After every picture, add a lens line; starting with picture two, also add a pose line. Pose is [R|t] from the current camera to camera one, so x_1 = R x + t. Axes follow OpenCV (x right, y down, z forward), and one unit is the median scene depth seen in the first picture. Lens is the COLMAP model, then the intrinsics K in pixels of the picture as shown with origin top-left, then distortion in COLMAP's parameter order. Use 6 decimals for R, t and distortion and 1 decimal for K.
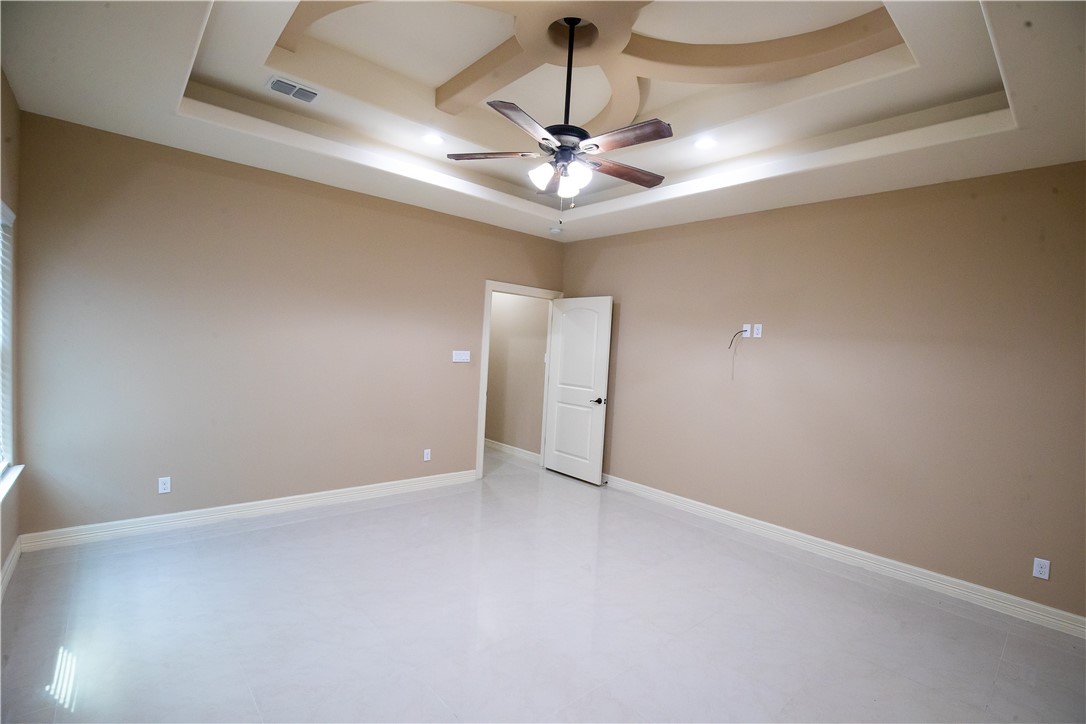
lens RADIAL K [[498.5, 0, 543.0], [0, 498.5, 362.0], [0, 0, 1]] dist [-0.021780, -0.000354]
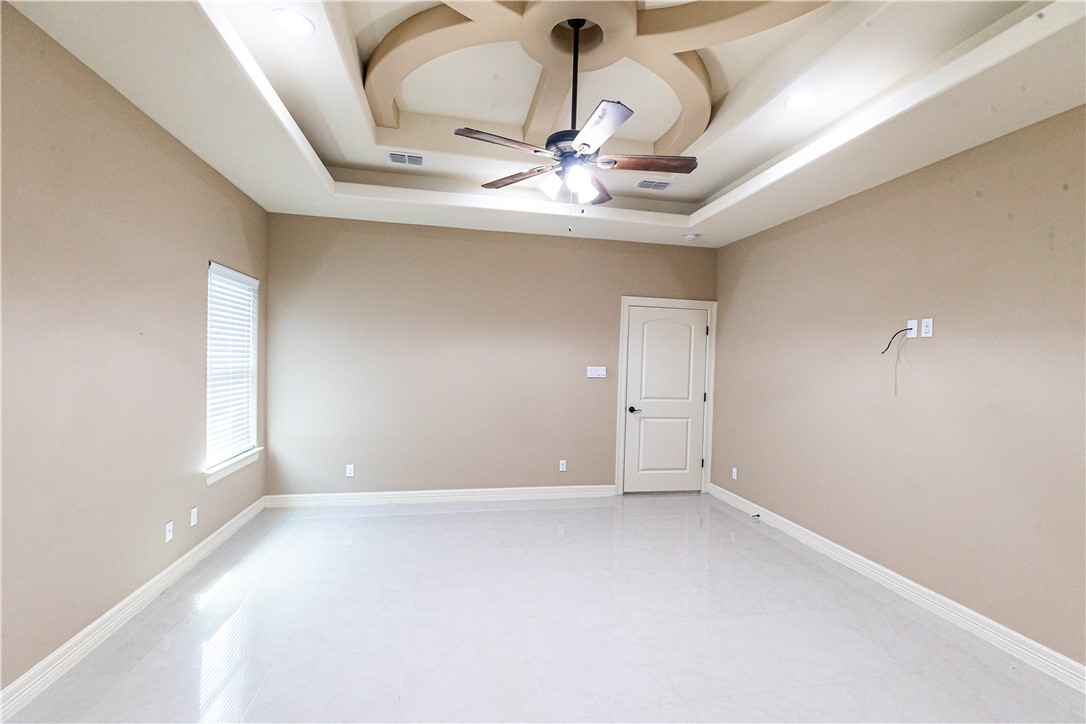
lens RADIAL K [[485.2, 0, 543.0], [0, 485.2, 362.0], [0, 0, 1]] dist [-0.002219, -0.000258]
pose [[0.868908, -0.028979, -0.494124, 0.290831], [0.005176, 0.998762, -0.049472, 0.021038], [0.494946, 0.040429, 0.867982, 0.090137]]
